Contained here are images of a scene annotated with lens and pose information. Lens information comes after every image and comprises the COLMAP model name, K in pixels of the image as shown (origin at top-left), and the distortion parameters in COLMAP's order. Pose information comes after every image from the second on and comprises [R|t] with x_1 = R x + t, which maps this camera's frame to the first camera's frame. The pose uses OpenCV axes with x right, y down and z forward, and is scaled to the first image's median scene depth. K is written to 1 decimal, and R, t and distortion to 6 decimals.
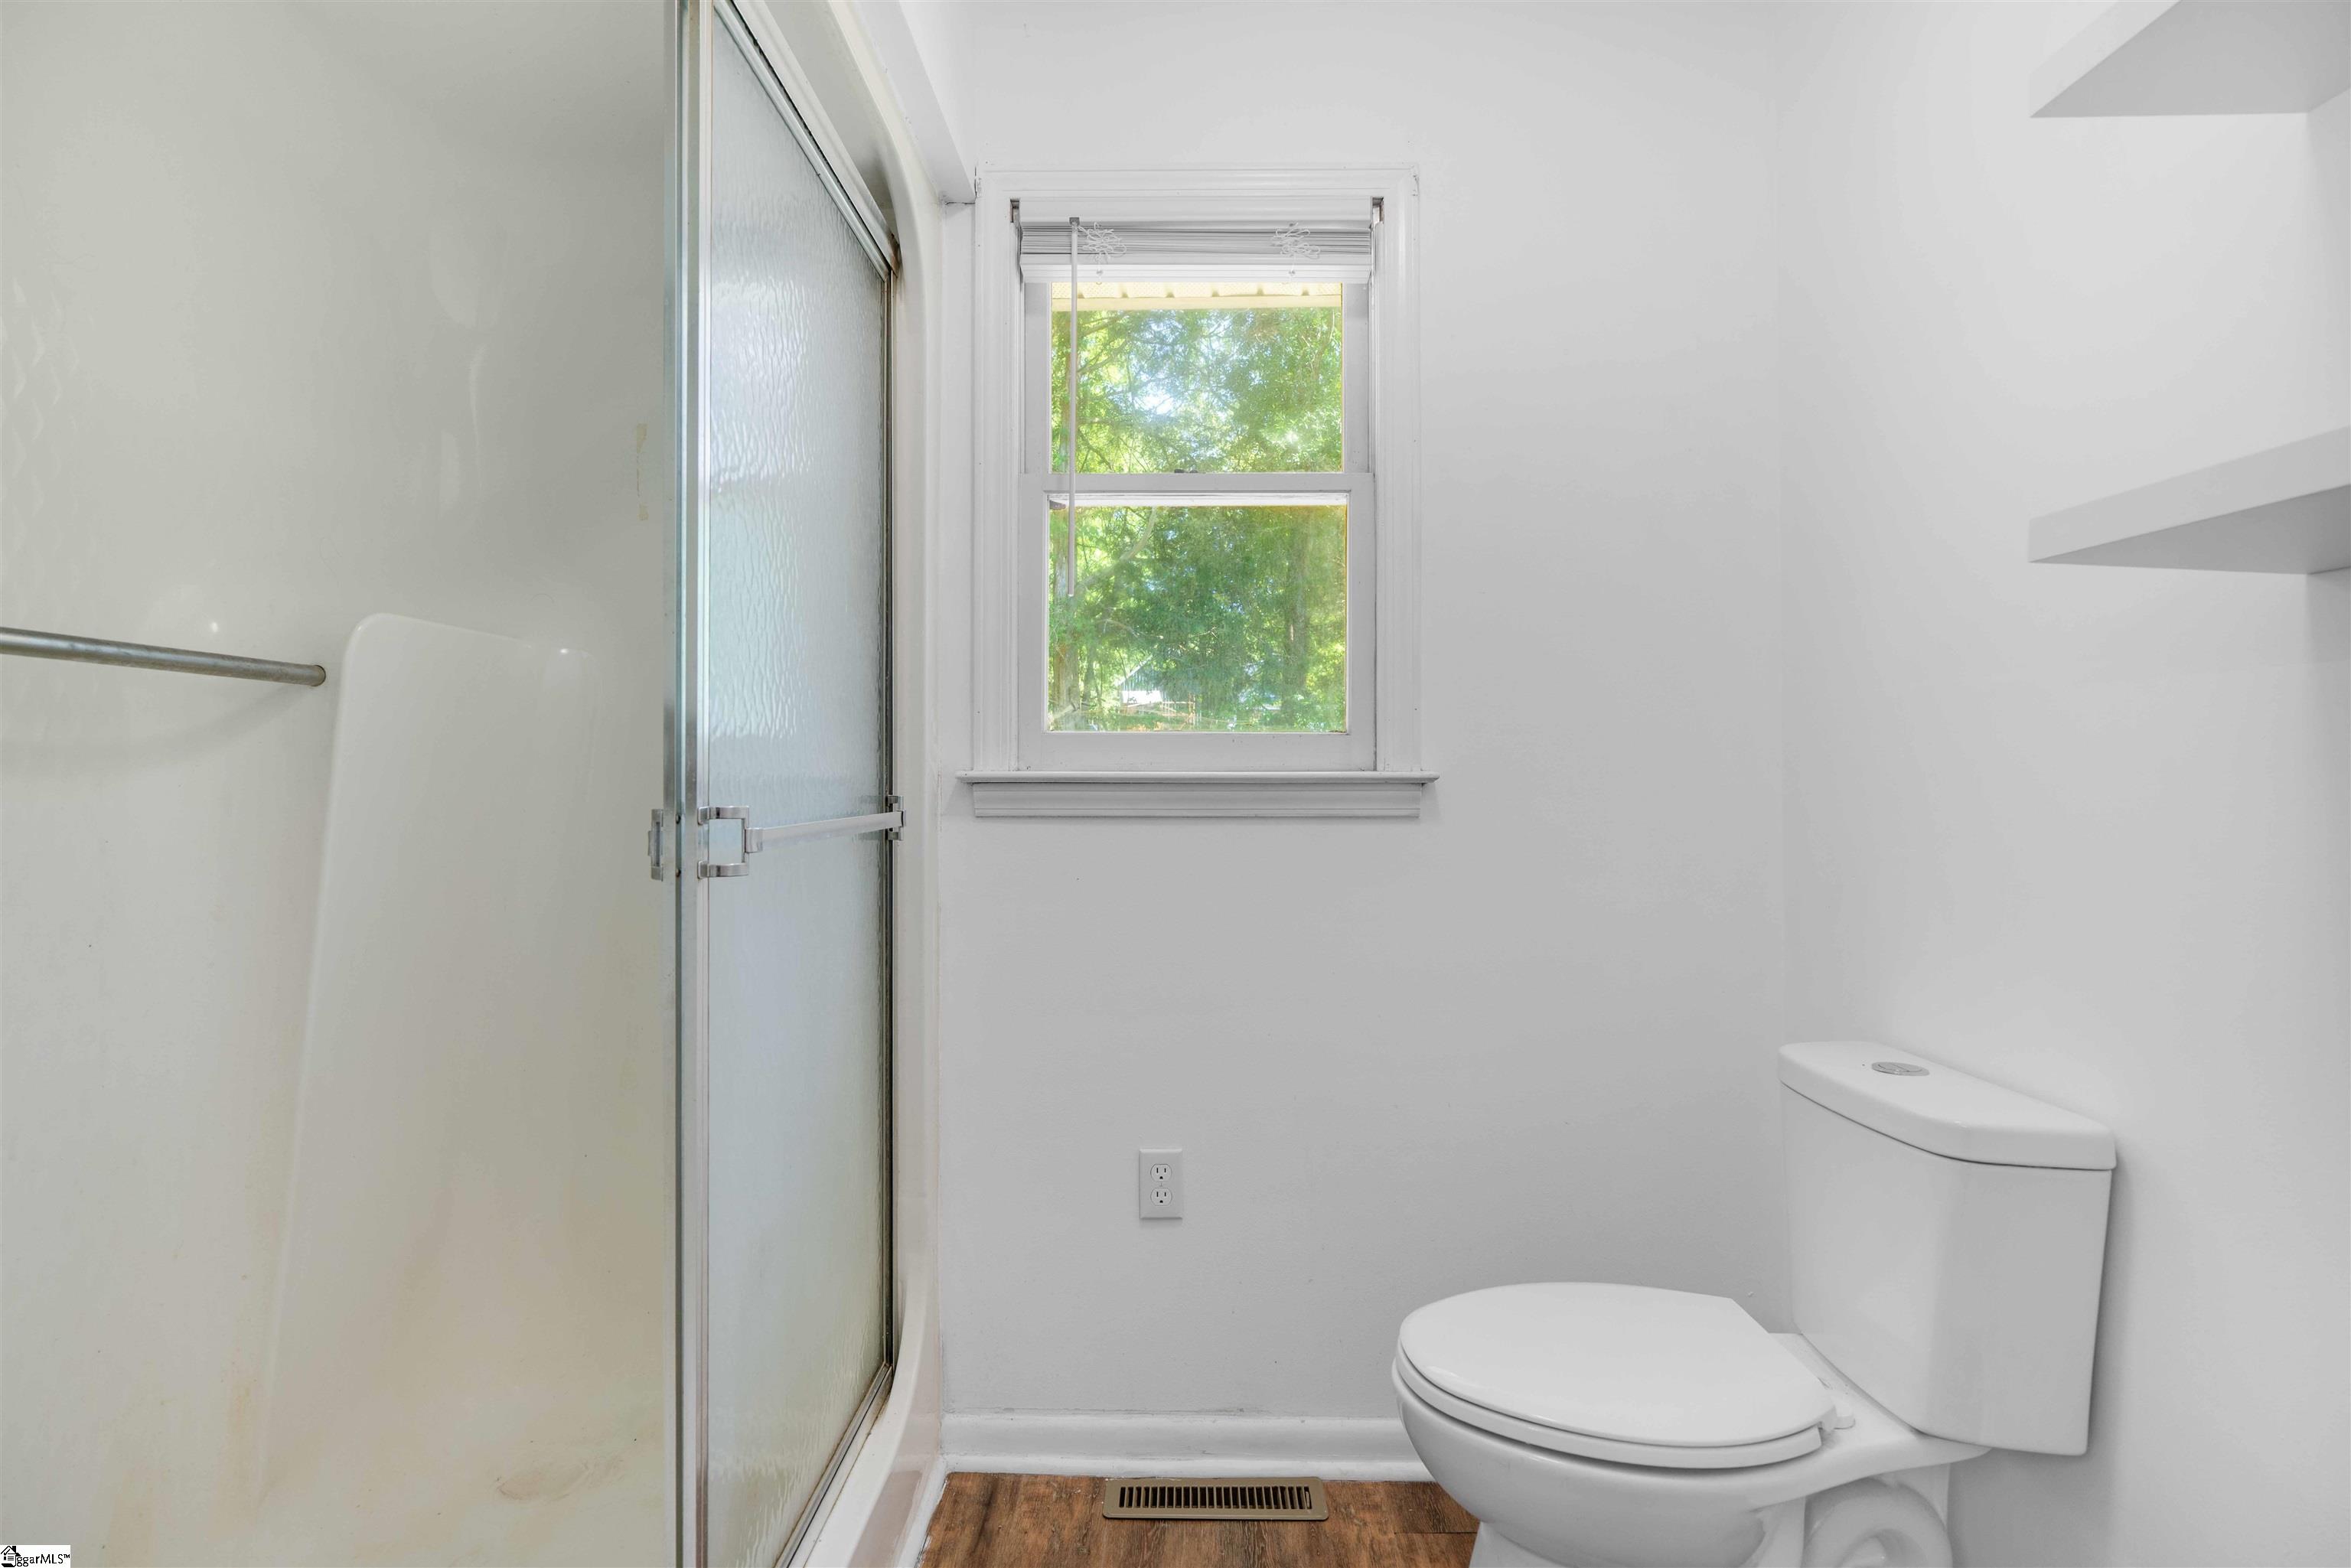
lens RADIAL K [[1049.8, 0, 1176.3], [0, 1049.8, 784.0], [0, 0, 1]] dist [-0.009870, 0.000207]
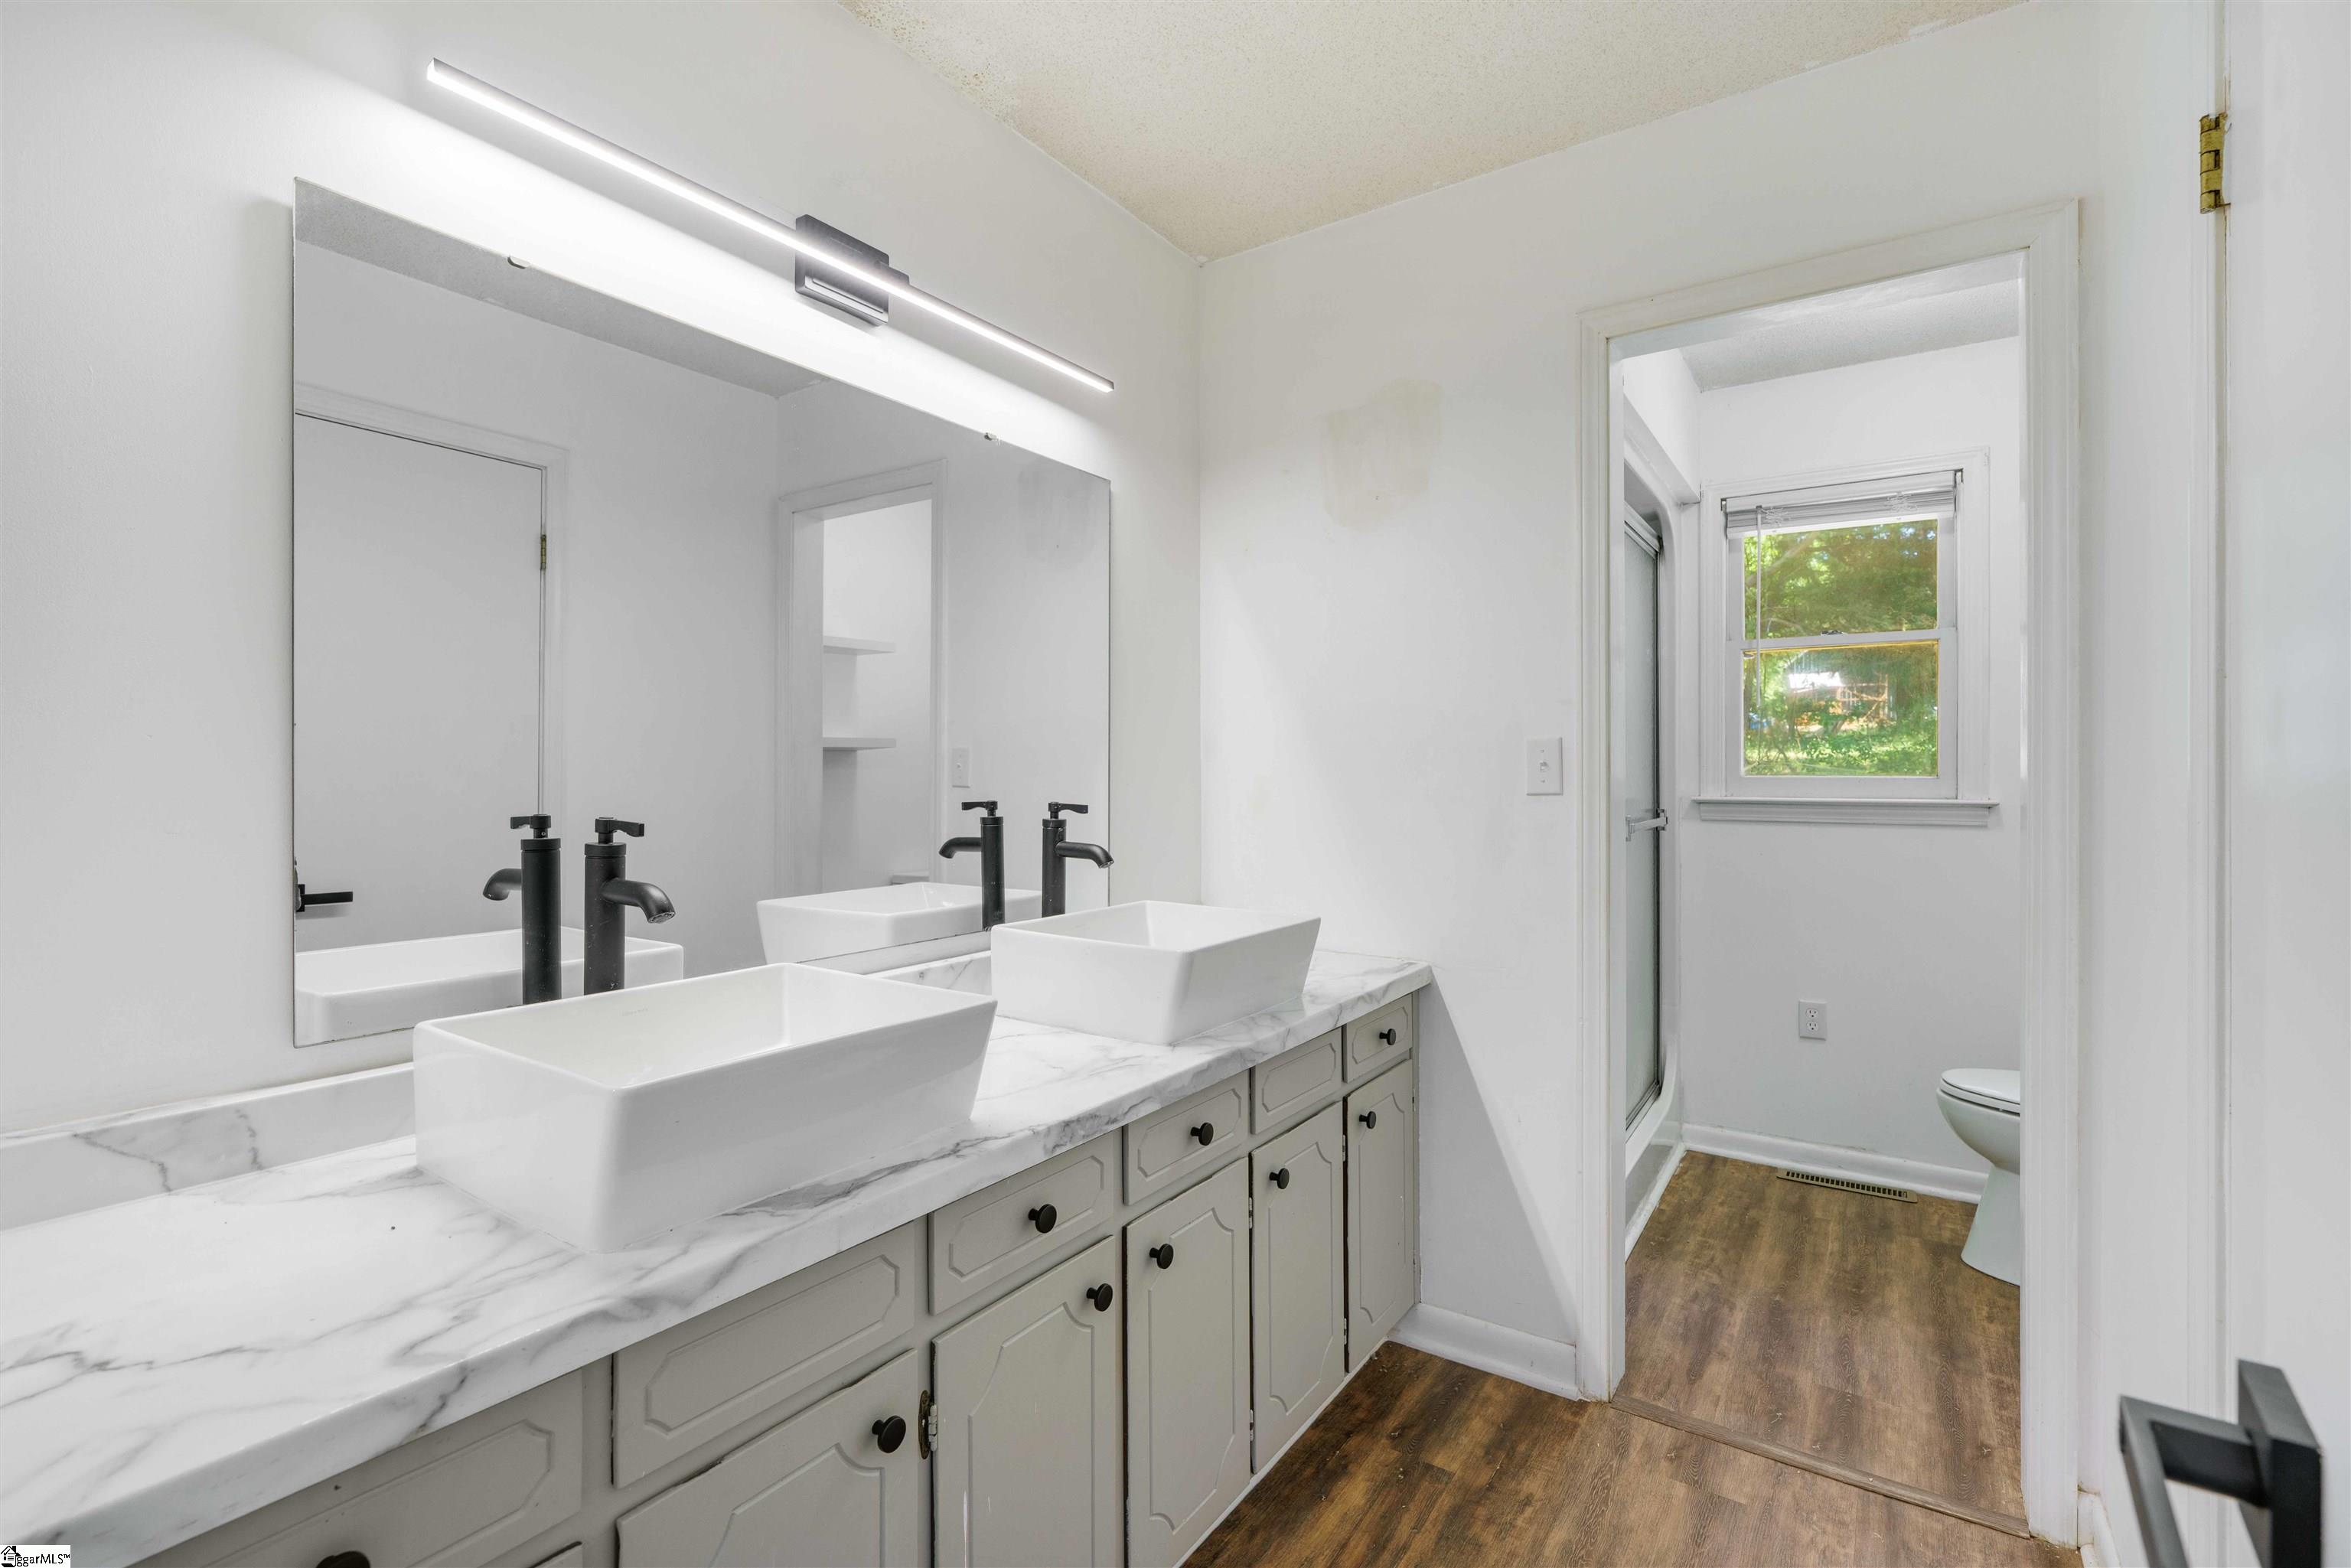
lens RADIAL K [[1049.8, 0, 1152.3], [0, 1049.8, 774.9], [0, 0, 1]] dist [-0.009870, 0.000207]
pose [[0.826432, 0.000149, -0.563036, 0.061726], [-0.000126, 1.000000, 0.000079, -0.053900], [0.563036, 0.000005, 0.826432, -1.203973]]
